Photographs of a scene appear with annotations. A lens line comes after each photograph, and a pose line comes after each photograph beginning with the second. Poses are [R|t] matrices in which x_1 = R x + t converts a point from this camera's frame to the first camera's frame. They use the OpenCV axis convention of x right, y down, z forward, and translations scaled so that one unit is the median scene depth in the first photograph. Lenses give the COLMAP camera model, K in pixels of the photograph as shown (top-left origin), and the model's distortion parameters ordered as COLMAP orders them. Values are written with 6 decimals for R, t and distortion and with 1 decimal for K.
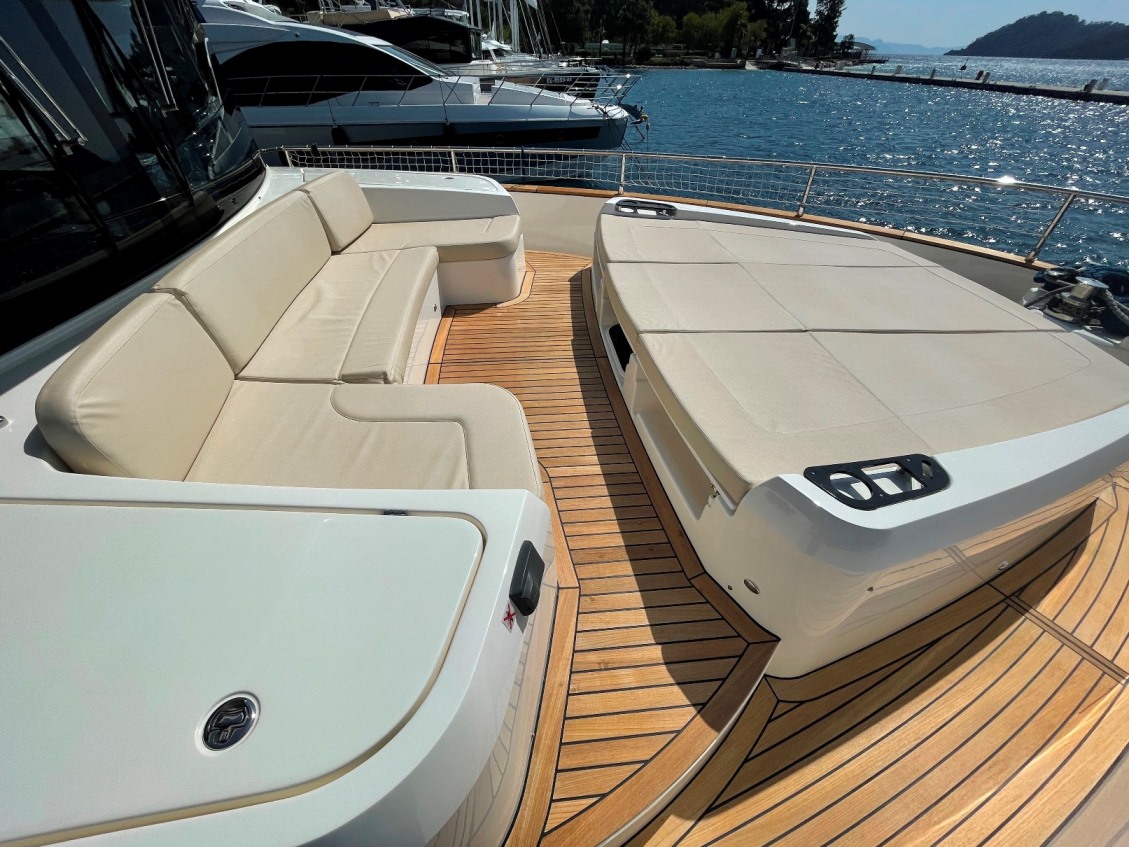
lens RADIAL K [[441.9, 0, 559.3], [0, 441.9, 418.4], [0, 0, 1]] dist [0.008506, -0.005332]
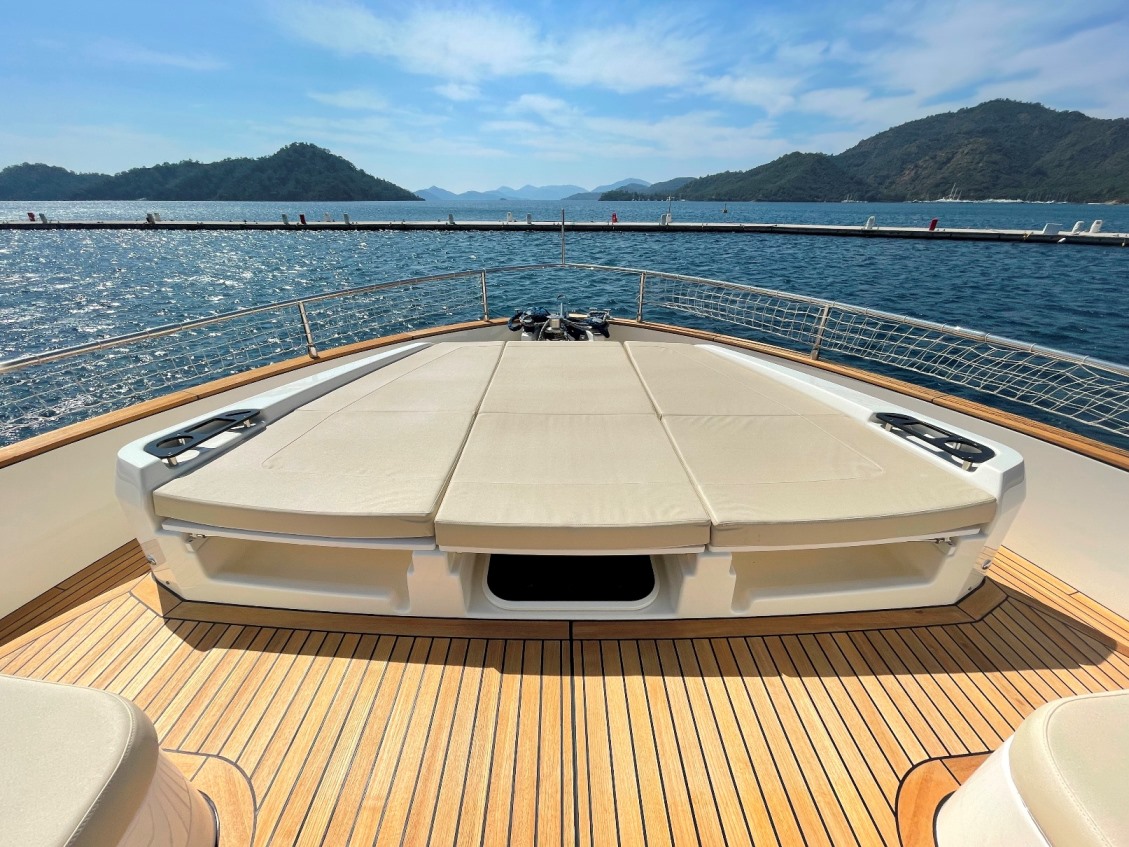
lens RADIAL K [[441.9, 0, 559.3], [0, 441.9, 418.4], [0, 0, 1]] dist [0.008506, -0.005332]
pose [[0.087156, -0.447609, 0.889972, -0.216233], [0.636404, 0.712327, 0.295939, -0.385943], [-0.766416, 0.540589, 0.346944, 0.508025]]
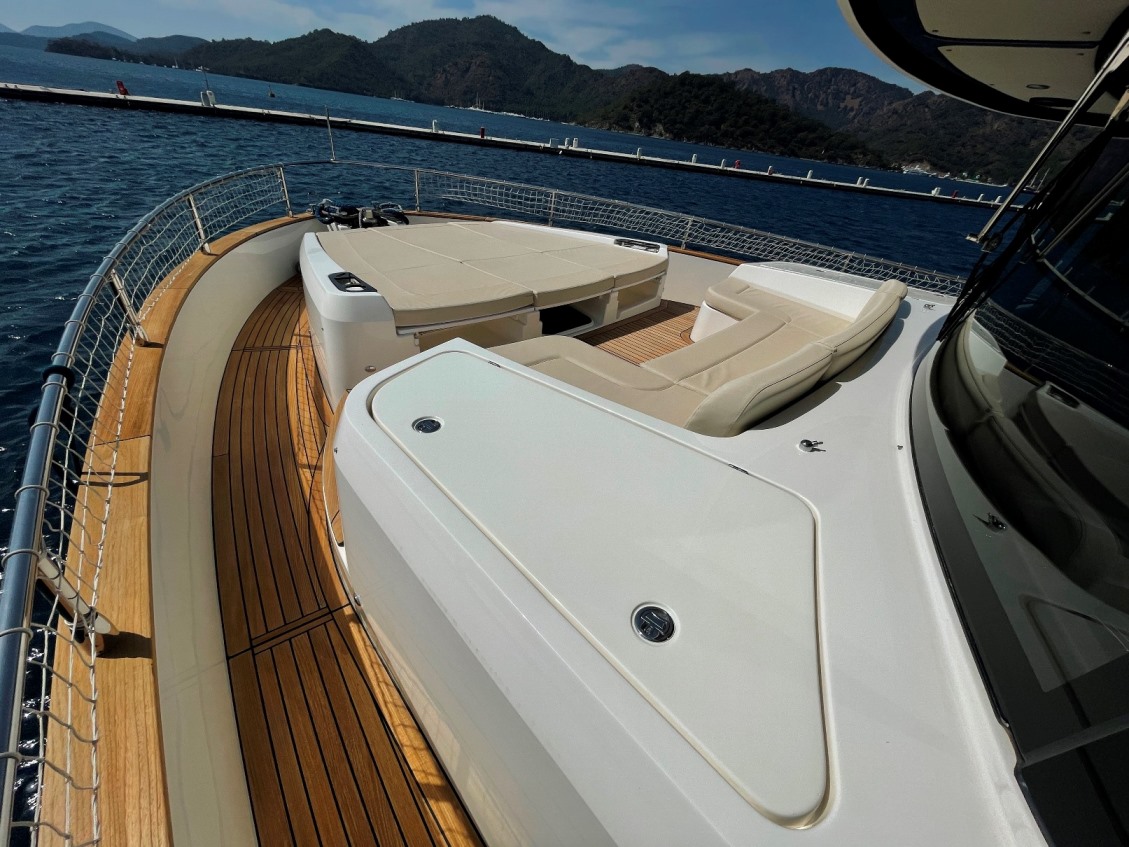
lens RADIAL K [[441.9, 0, 559.3], [0, 441.9, 418.4], [0, 0, 1]] dist [0.008506, -0.005332]
pose [[-0.663416, -0.485761, 0.569135, -0.531036], [0.377758, 0.439137, 0.815143, -0.833514], [-0.645893, 0.755774, -0.107830, 1.024034]]
